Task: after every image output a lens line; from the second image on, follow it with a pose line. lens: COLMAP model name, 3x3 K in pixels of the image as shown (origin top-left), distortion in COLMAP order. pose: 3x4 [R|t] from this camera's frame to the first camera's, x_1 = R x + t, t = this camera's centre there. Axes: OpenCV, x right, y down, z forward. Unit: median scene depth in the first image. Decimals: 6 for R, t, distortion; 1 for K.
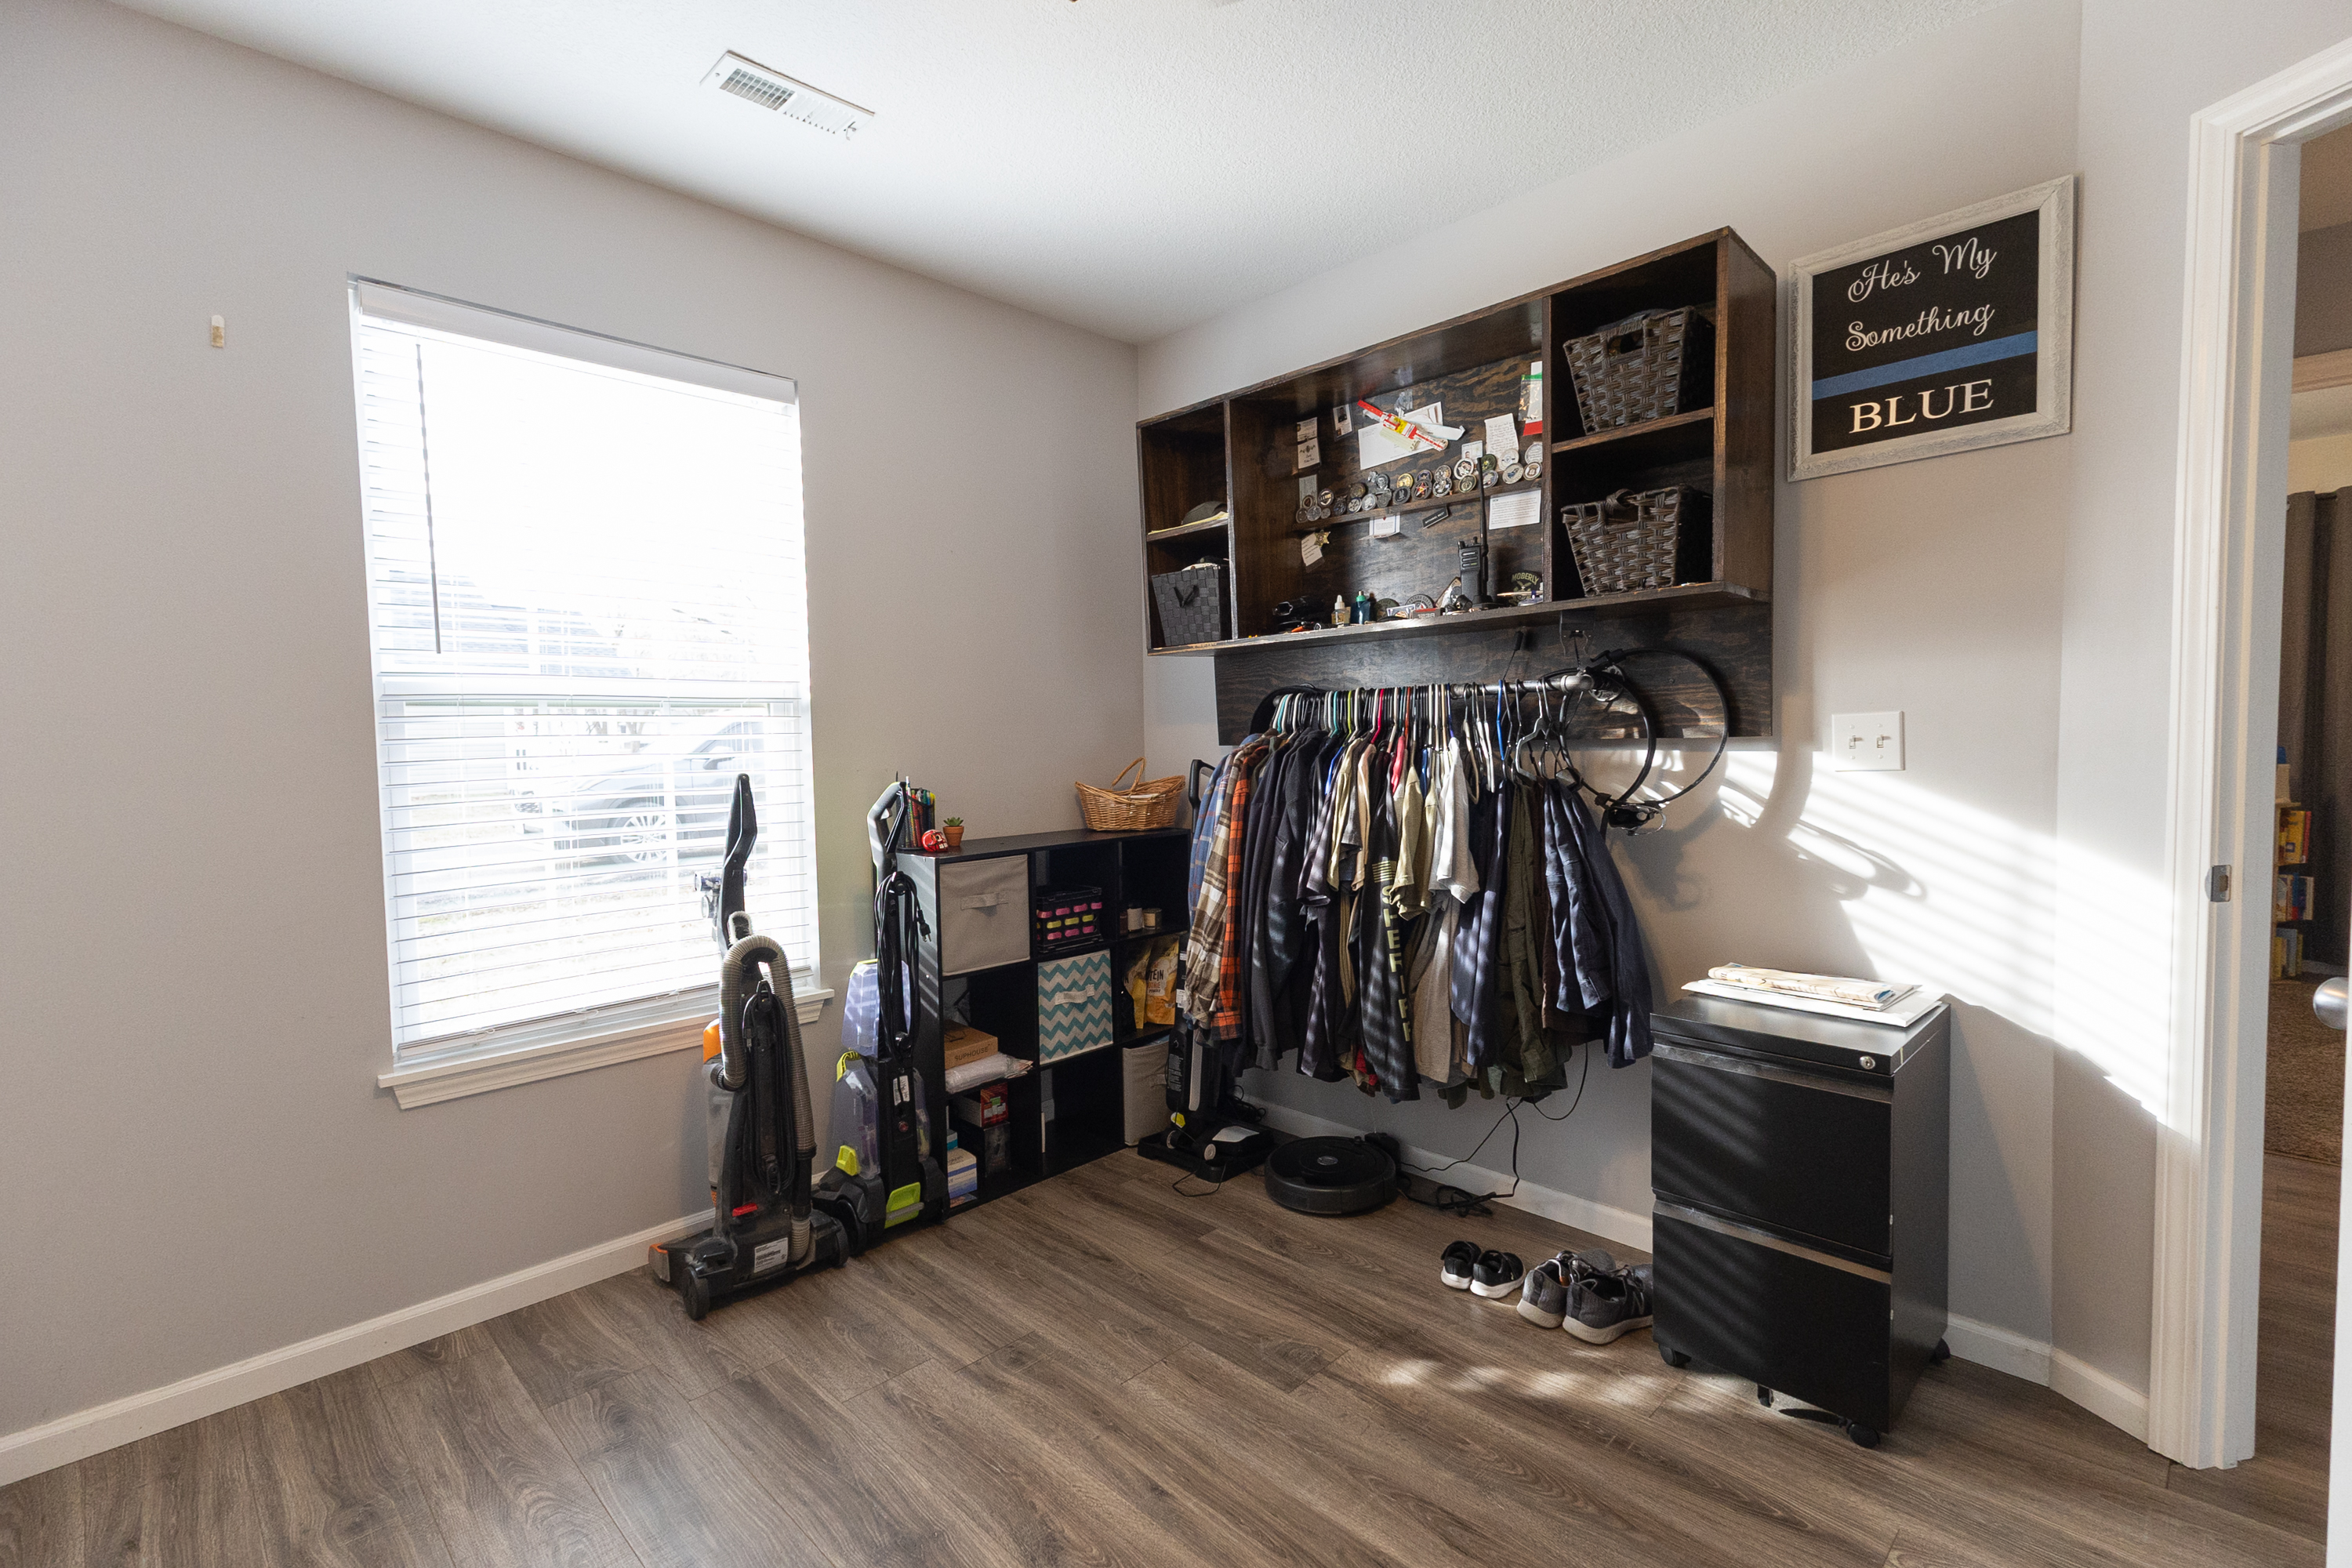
lens RADIAL K [[1077.1, 0, 1178.3], [0, 1077.1, 792.2], [0, 0, 1]] dist [0.023335, -0.006135]
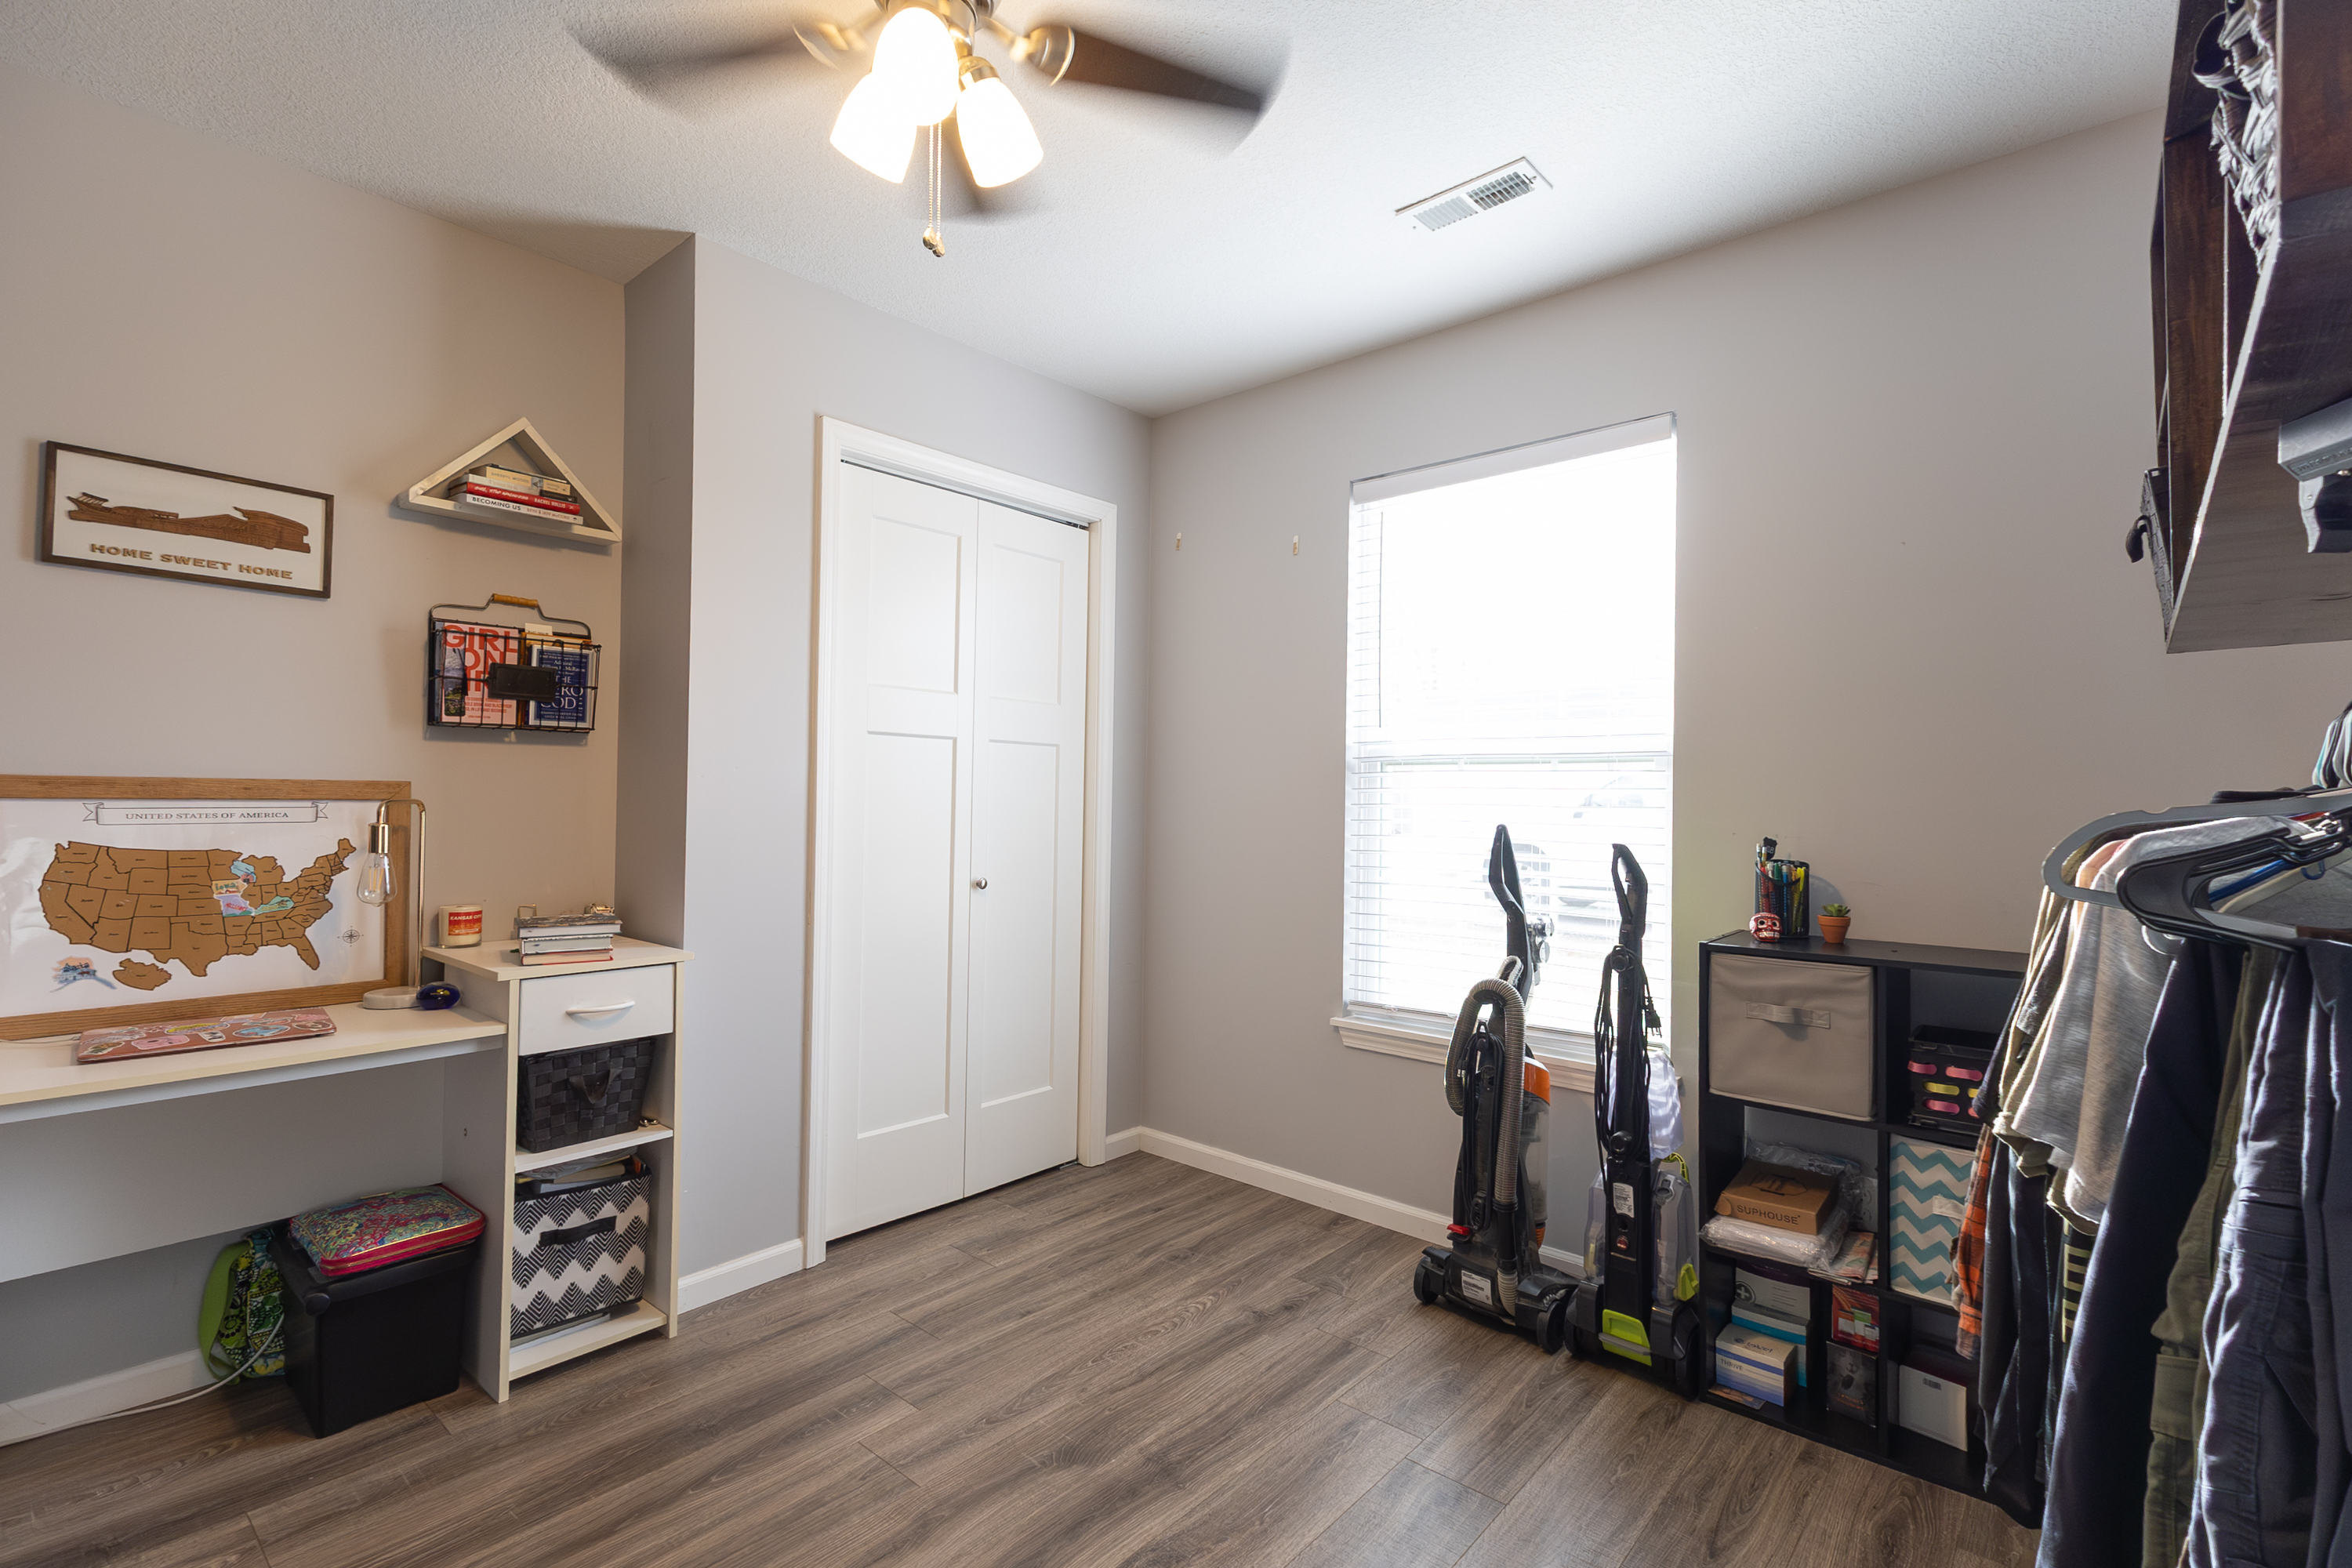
lens RADIAL K [[1077.1, 0, 1178.5], [0, 1077.1, 786.4], [0, 0, 1]] dist [0.023335, -0.006135]
pose [[0.057482, 0.009298, -0.998303, 0.631657], [-0.063574, 0.997961, 0.005634, -0.040783], [0.996320, 0.063142, 0.057956, 0.613230]]
